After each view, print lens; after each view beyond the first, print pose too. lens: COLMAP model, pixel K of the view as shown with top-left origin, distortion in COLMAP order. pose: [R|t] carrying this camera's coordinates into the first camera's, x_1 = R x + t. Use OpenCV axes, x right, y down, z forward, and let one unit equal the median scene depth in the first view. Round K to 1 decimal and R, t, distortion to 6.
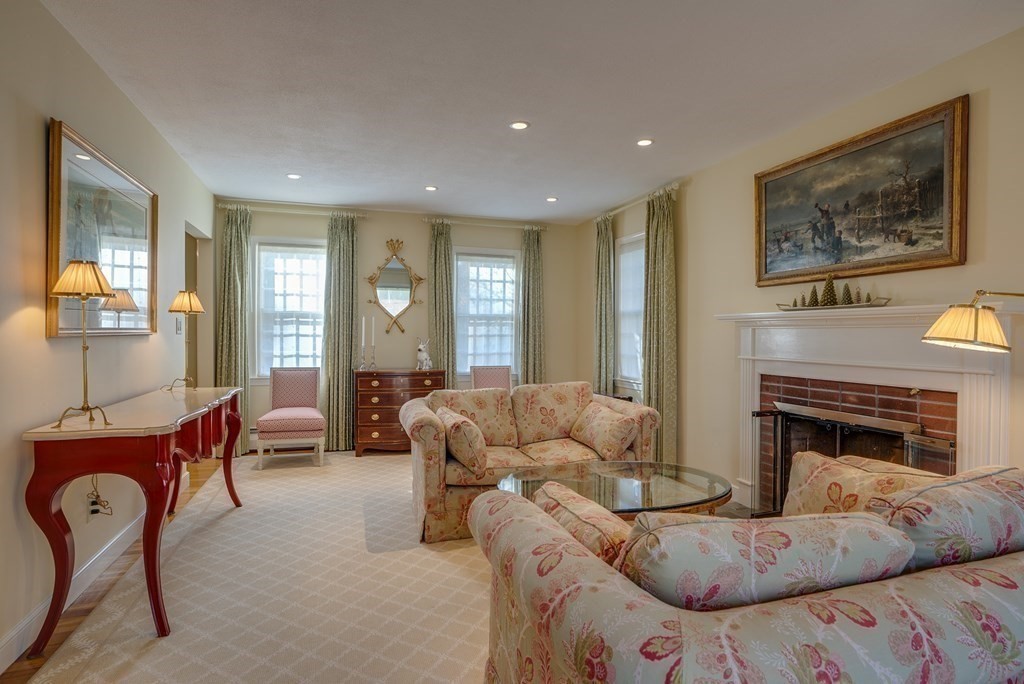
lens RADIAL K [[527.8, 0, 512.0], [0, 527.8, 342.0], [0, 0, 1]] dist [-0.084184, 0.050229]
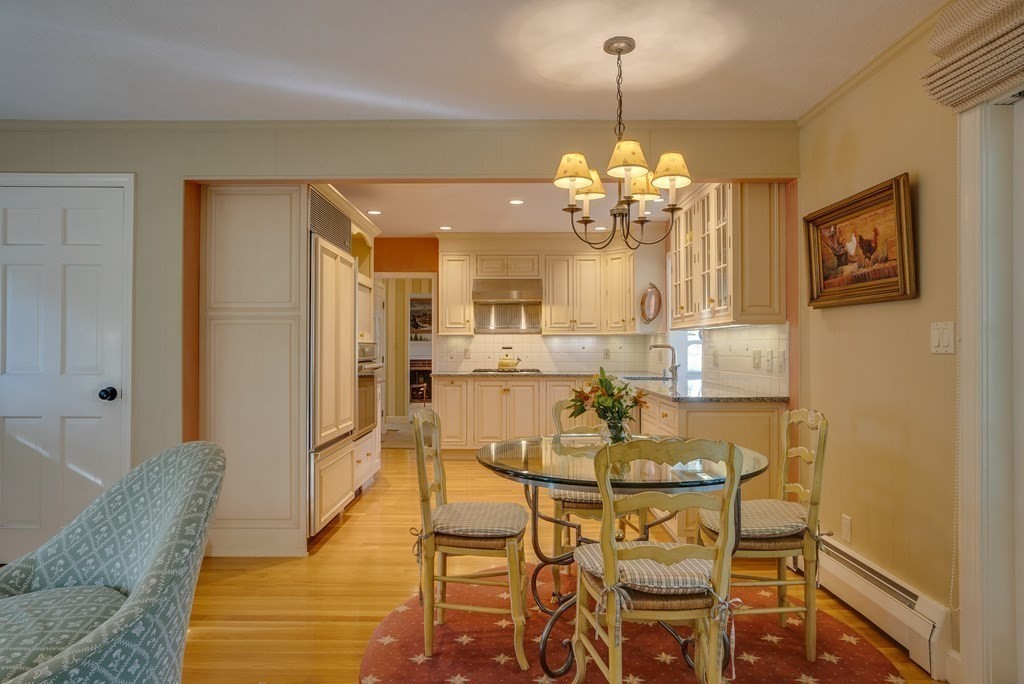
lens RADIAL K [[617.3, 0, 512.0], [0, 617.3, 342.0], [0, 0, 1]] dist [-0.031460, 0.027571]
pose [[0.301149, -0.001487, 0.953576, -3.789282], [0.013276, 0.999908, -0.002633, -0.034522], [-0.953485, 0.013453, 0.301141, -1.165996]]
